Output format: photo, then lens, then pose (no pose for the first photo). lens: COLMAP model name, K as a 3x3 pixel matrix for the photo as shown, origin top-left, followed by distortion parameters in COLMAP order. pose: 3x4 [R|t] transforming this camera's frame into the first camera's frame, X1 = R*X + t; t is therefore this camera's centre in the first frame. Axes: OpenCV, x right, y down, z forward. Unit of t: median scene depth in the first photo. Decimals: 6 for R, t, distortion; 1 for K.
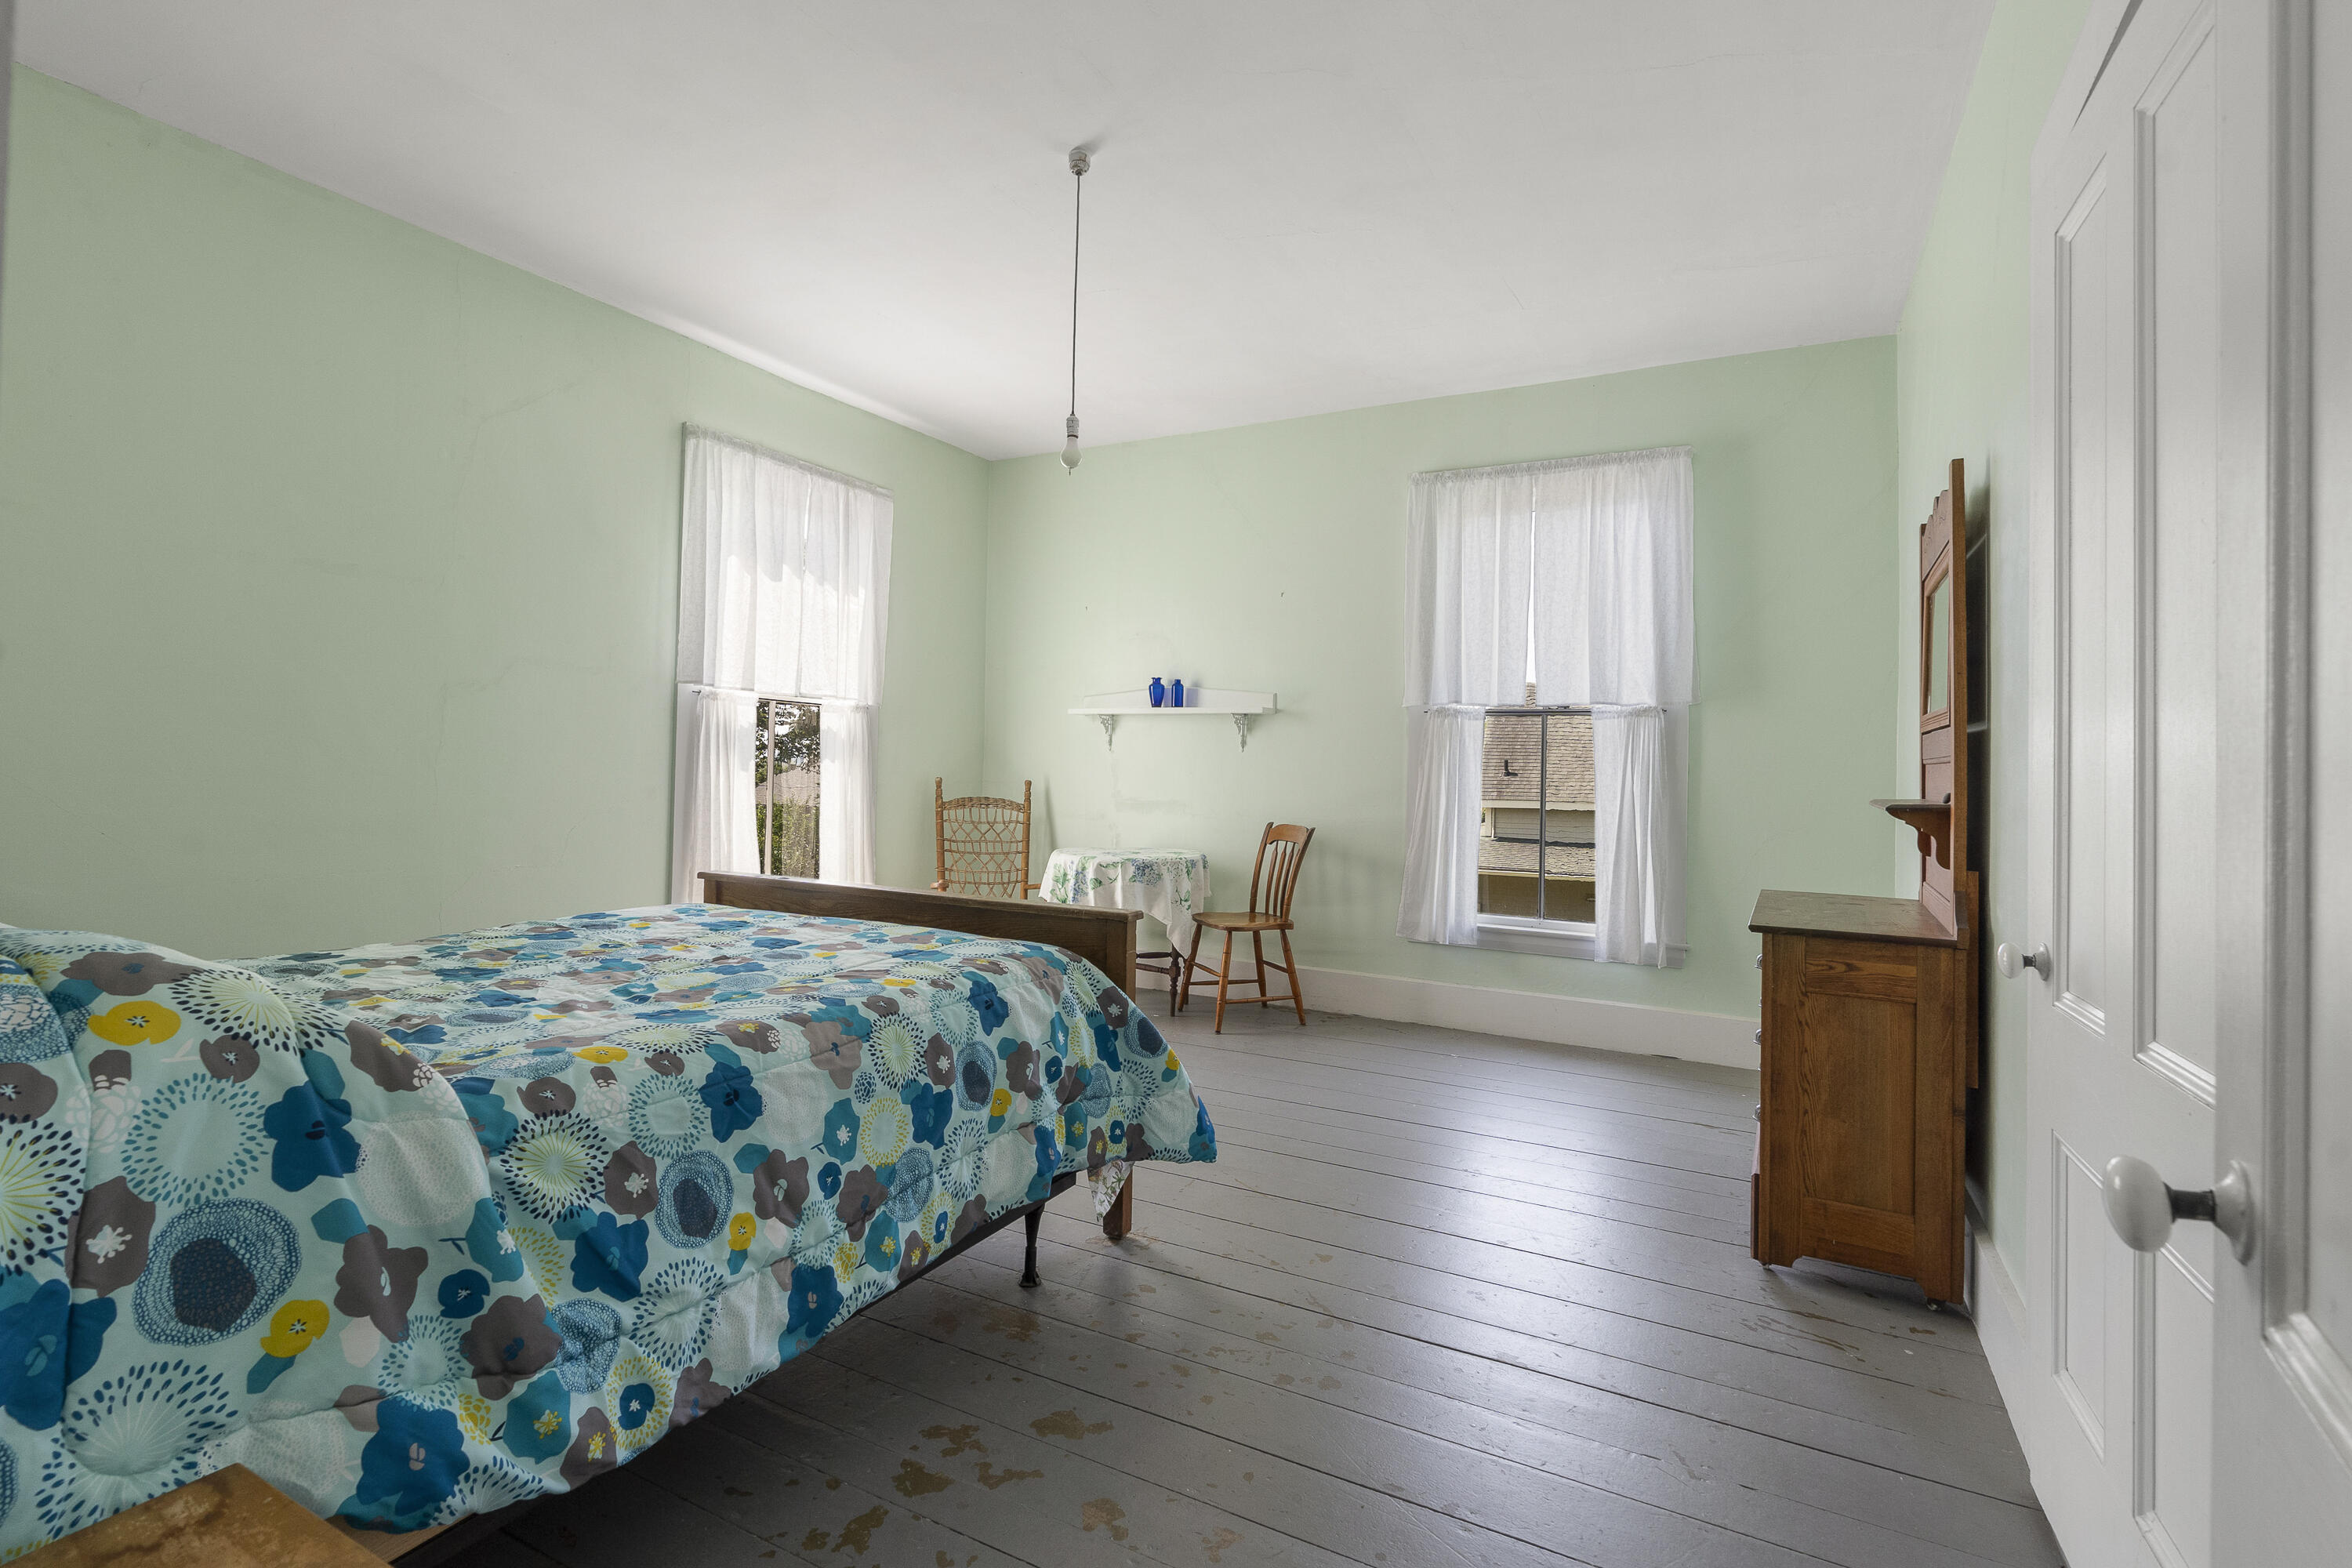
lens RADIAL K [[1086.1, 0, 1153.0], [0, 1086.1, 748.3], [0, 0, 1]] dist [-0.014118, 0.005931]
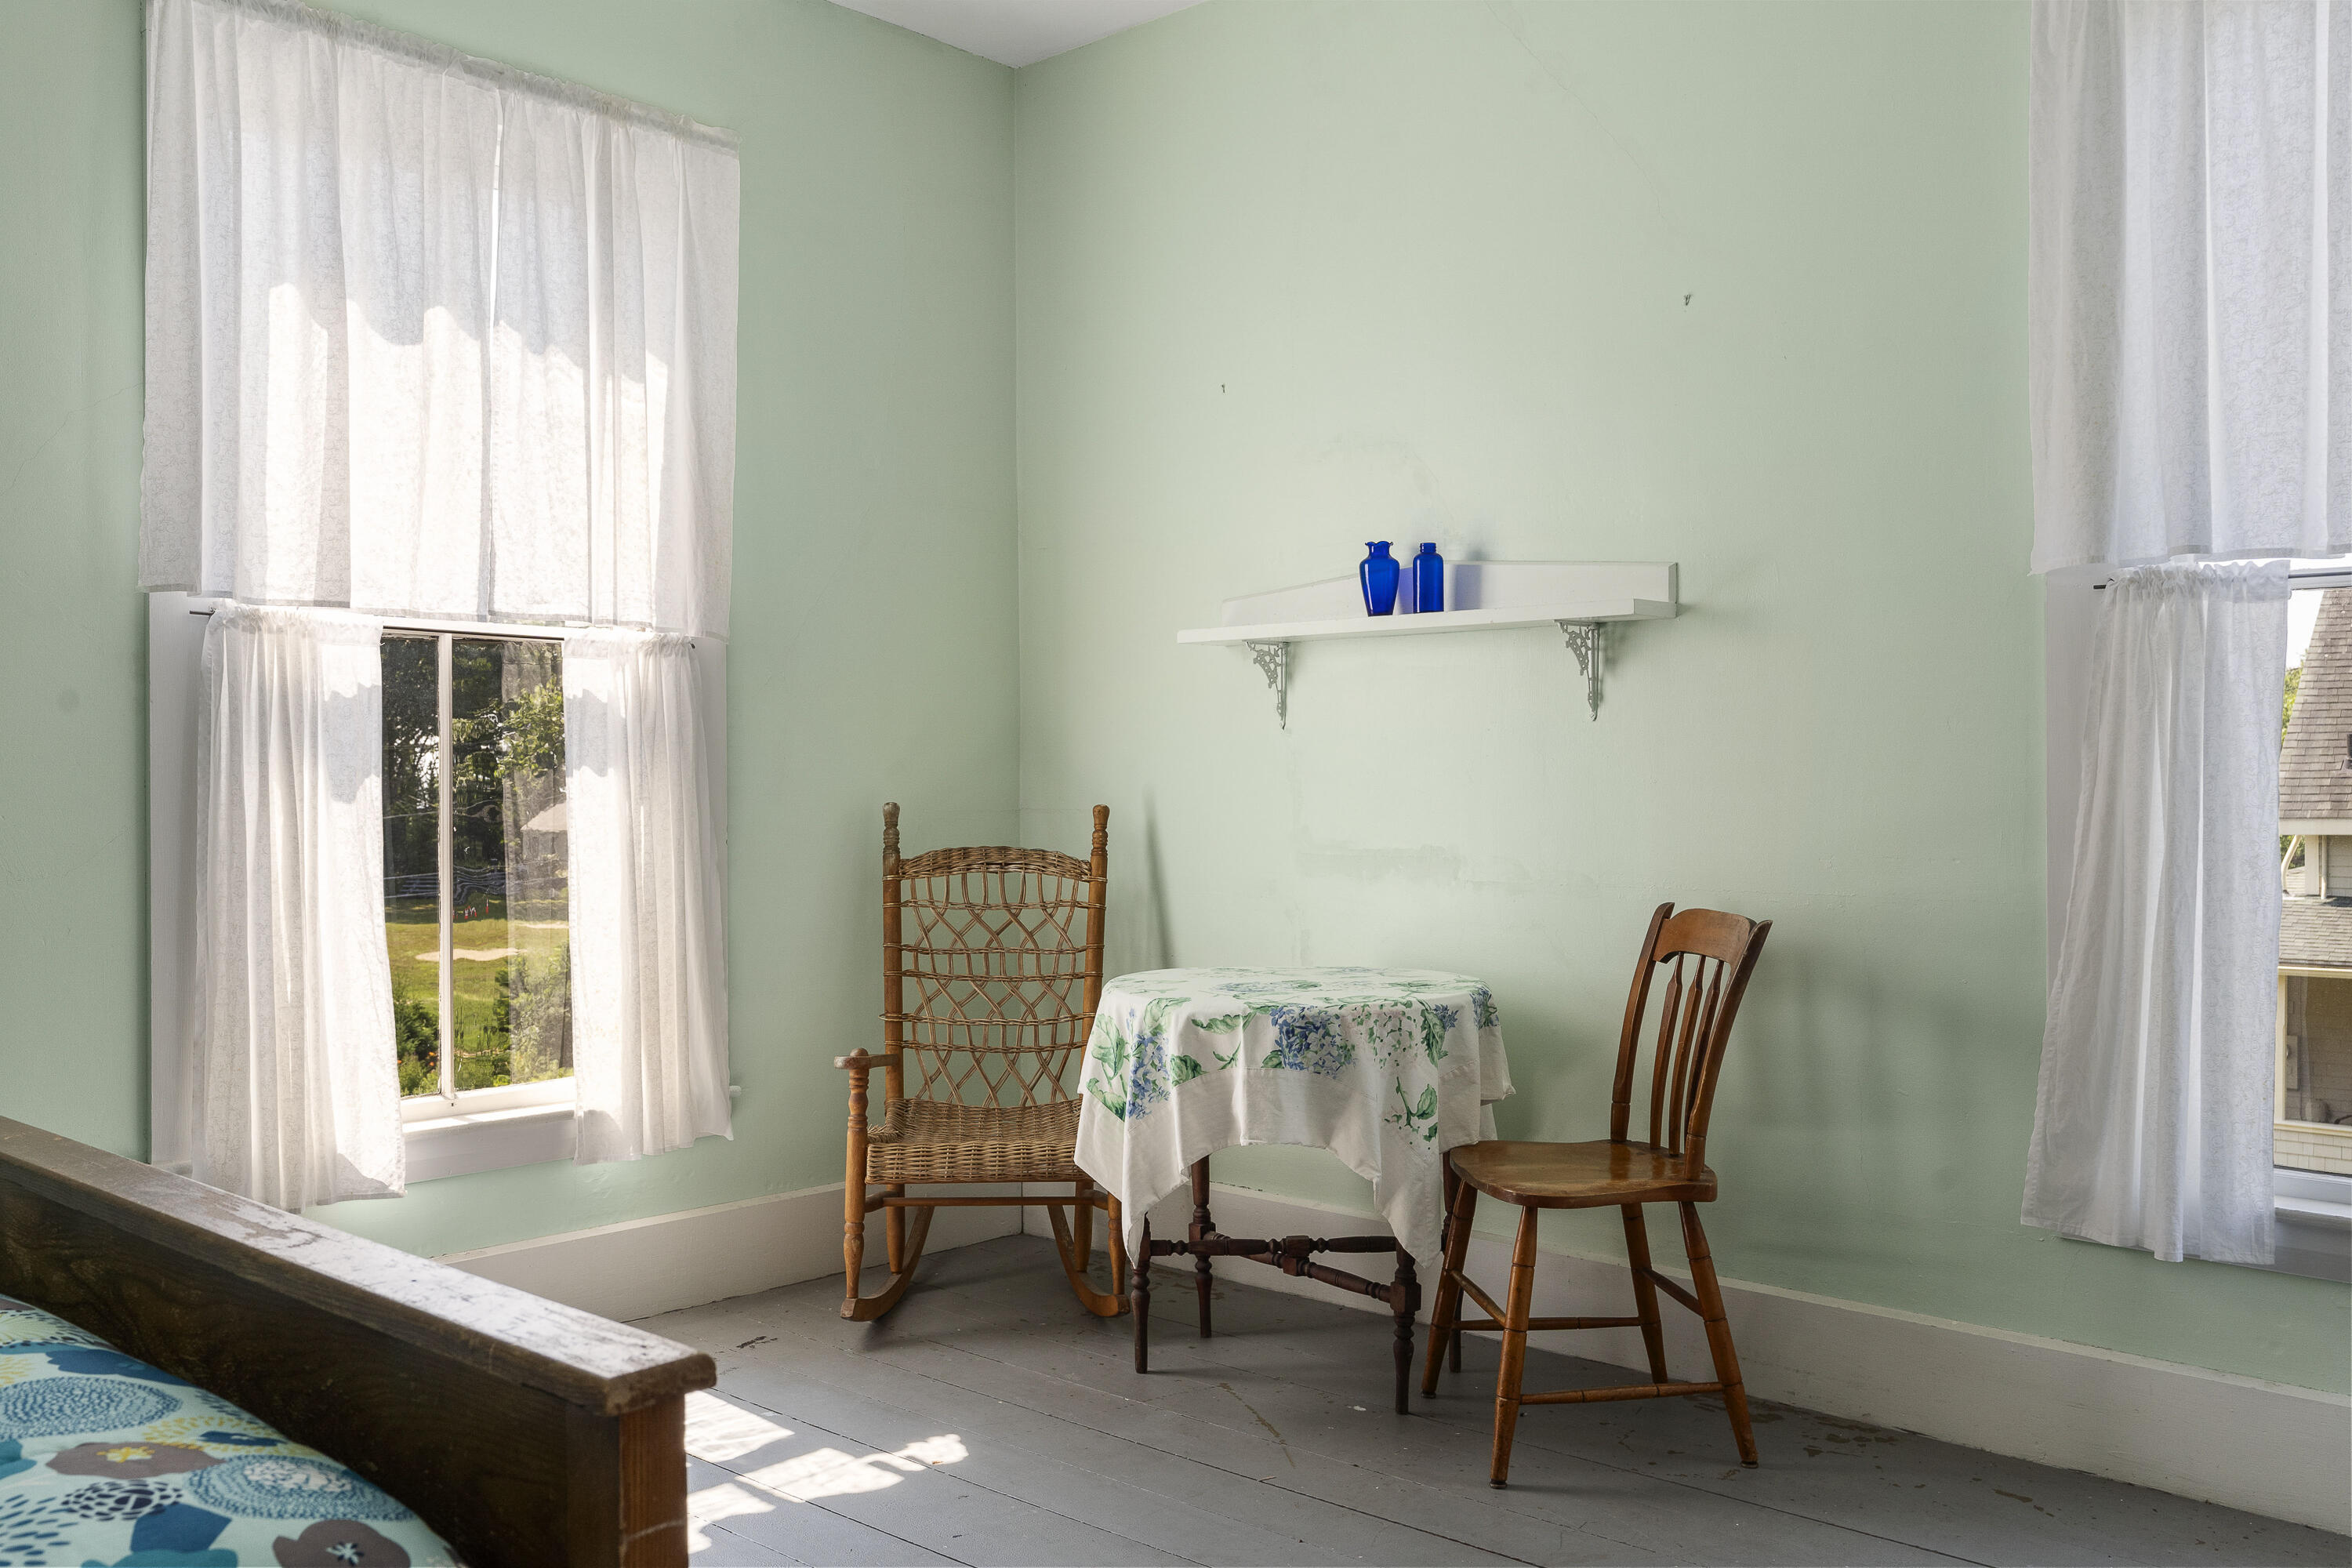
lens RADIAL K [[1944.1, 0, 1176.2], [0, 1944.1, 779.4], [0, 0, 1]] dist [0.006562, 0.000088]
pose [[0.973855, -0.024955, -0.225798, 0.098026], [0.029494, 0.999425, 0.016754, 0.008897], [0.225250, -0.022975, 0.974030, 0.309217]]
